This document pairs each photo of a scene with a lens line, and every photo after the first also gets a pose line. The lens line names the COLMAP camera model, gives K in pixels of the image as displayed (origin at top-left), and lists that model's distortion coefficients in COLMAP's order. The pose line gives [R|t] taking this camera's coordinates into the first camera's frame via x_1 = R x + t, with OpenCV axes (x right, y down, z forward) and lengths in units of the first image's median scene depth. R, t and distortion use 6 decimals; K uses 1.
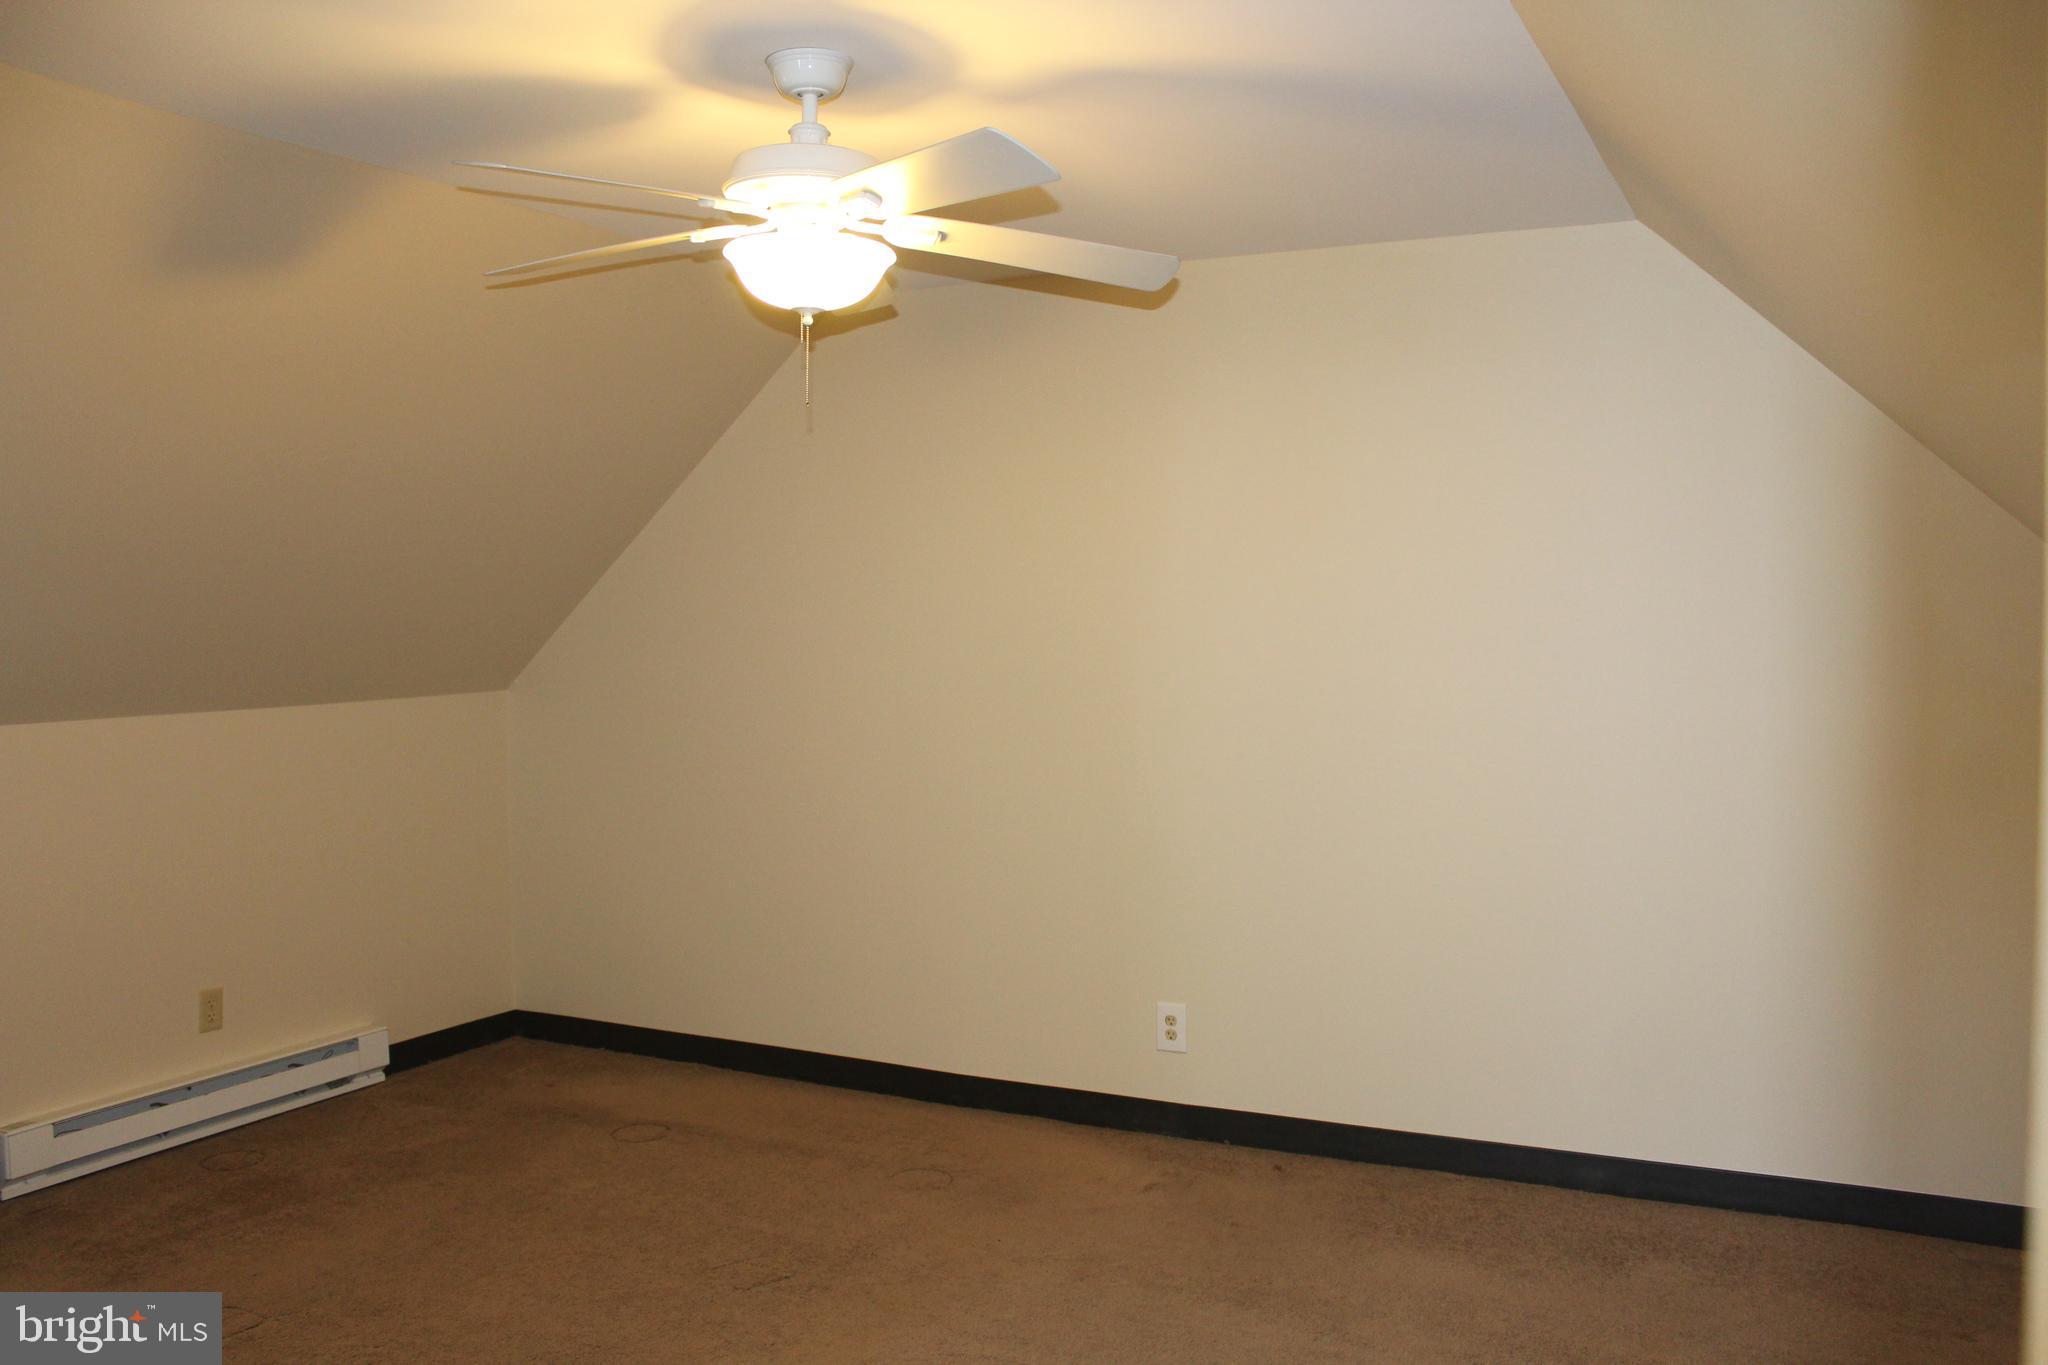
lens RADIAL K [[1794.9, 0, 1024.0], [0, 1794.9, 682.5], [0, 0, 1]] dist [-0.162771, 0.175845]
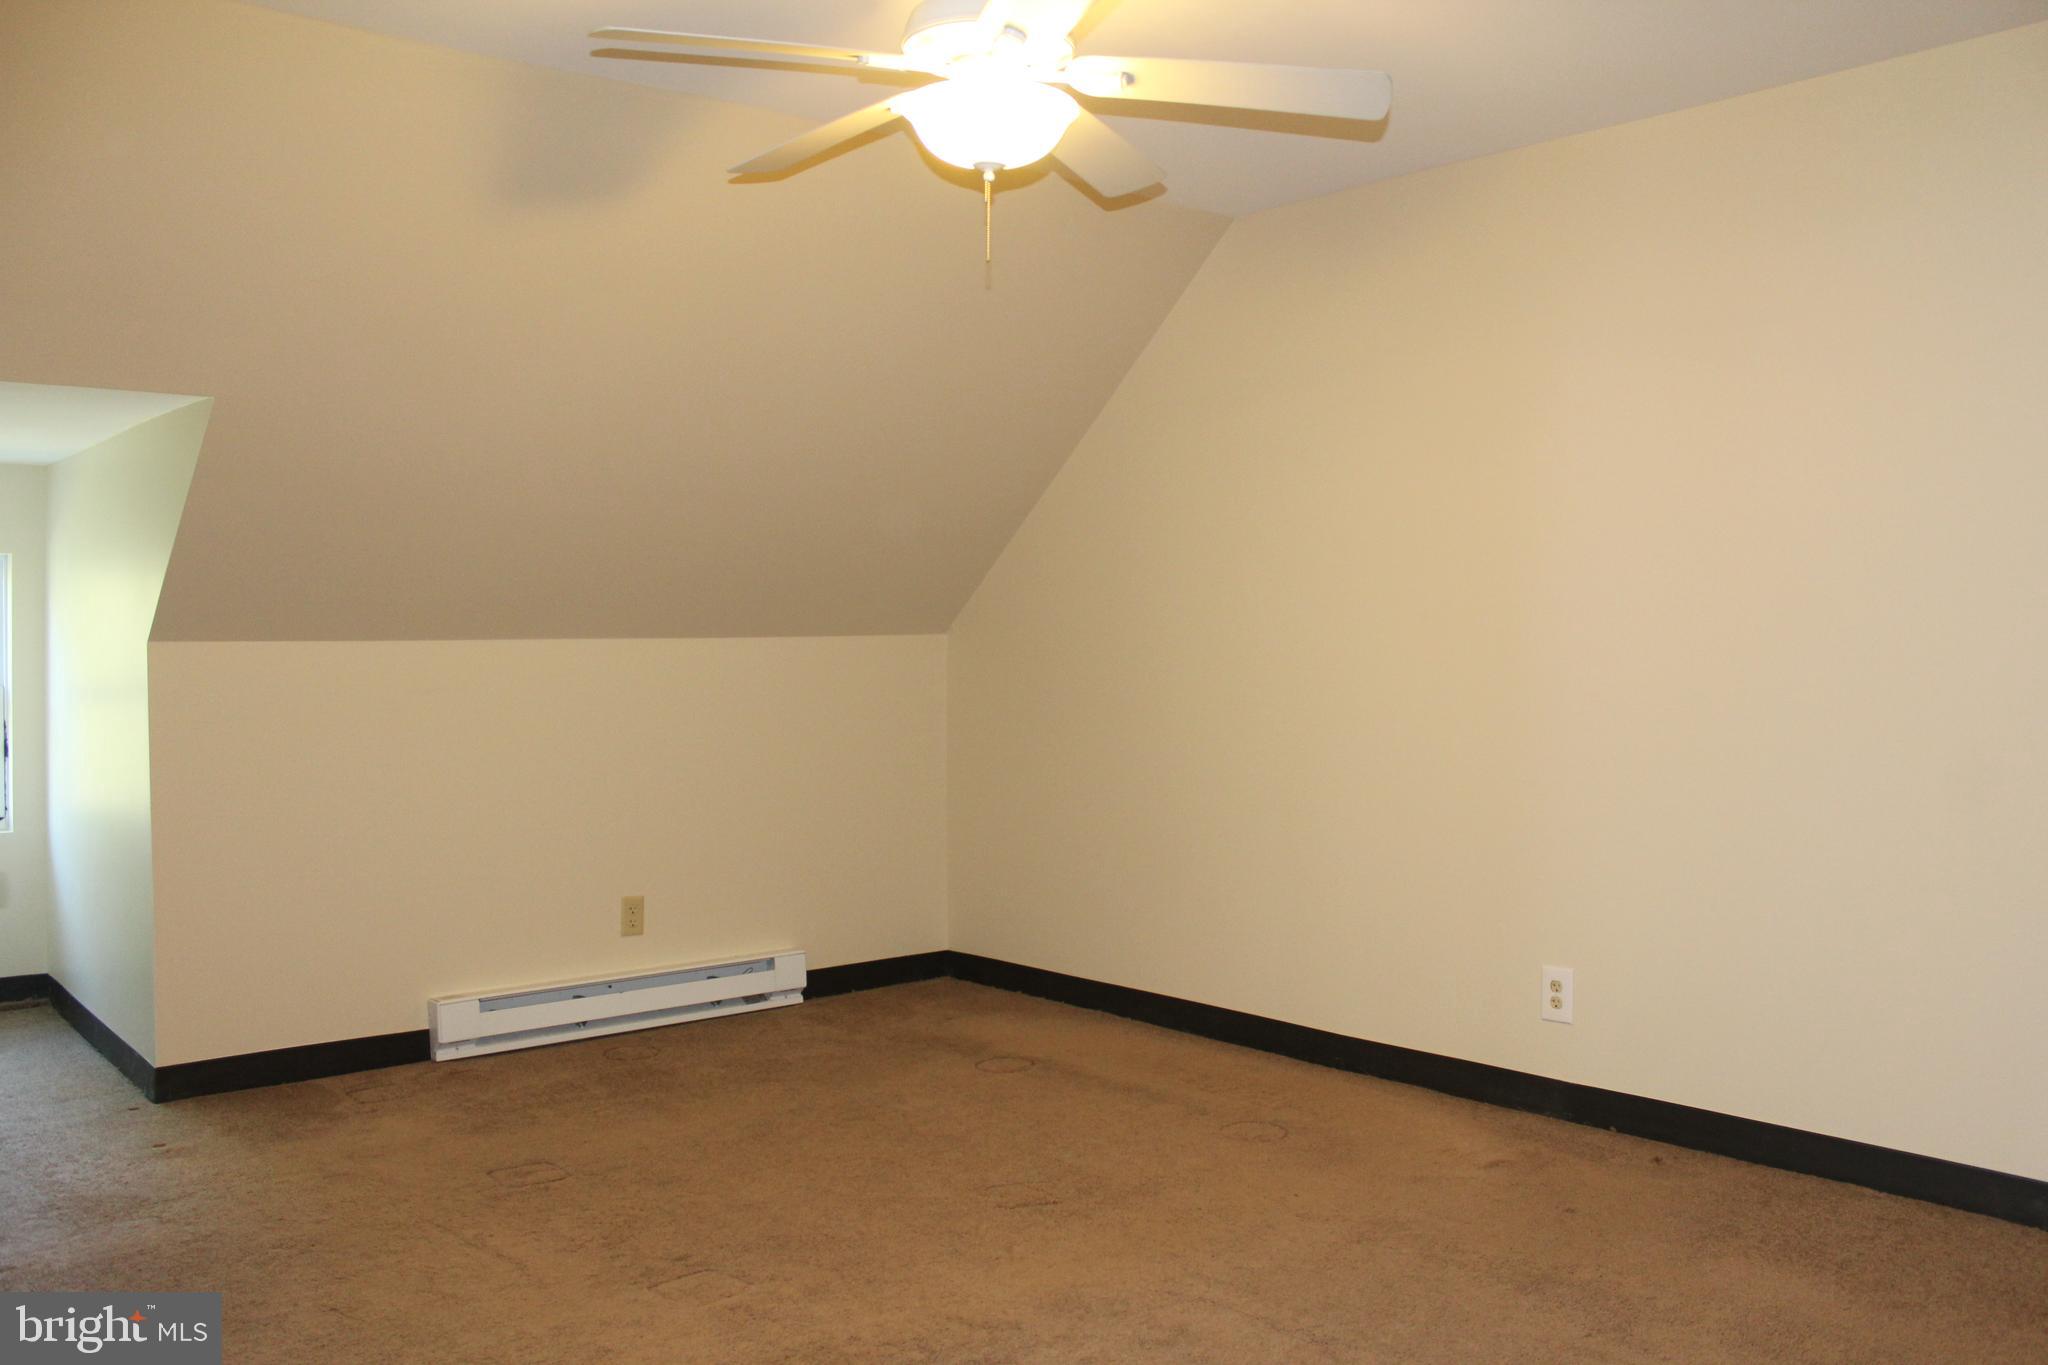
lens RADIAL K [[1794.9, 0, 1024.0], [0, 1794.9, 682.5], [0, 0, 1]] dist [-0.162771, 0.175845]
pose [[0.918236, 0.009210, -0.395927, 0.189938], [-0.018609, 0.999629, -0.019905, 0.061780], [0.395596, 0.025645, 0.918066, 0.084412]]
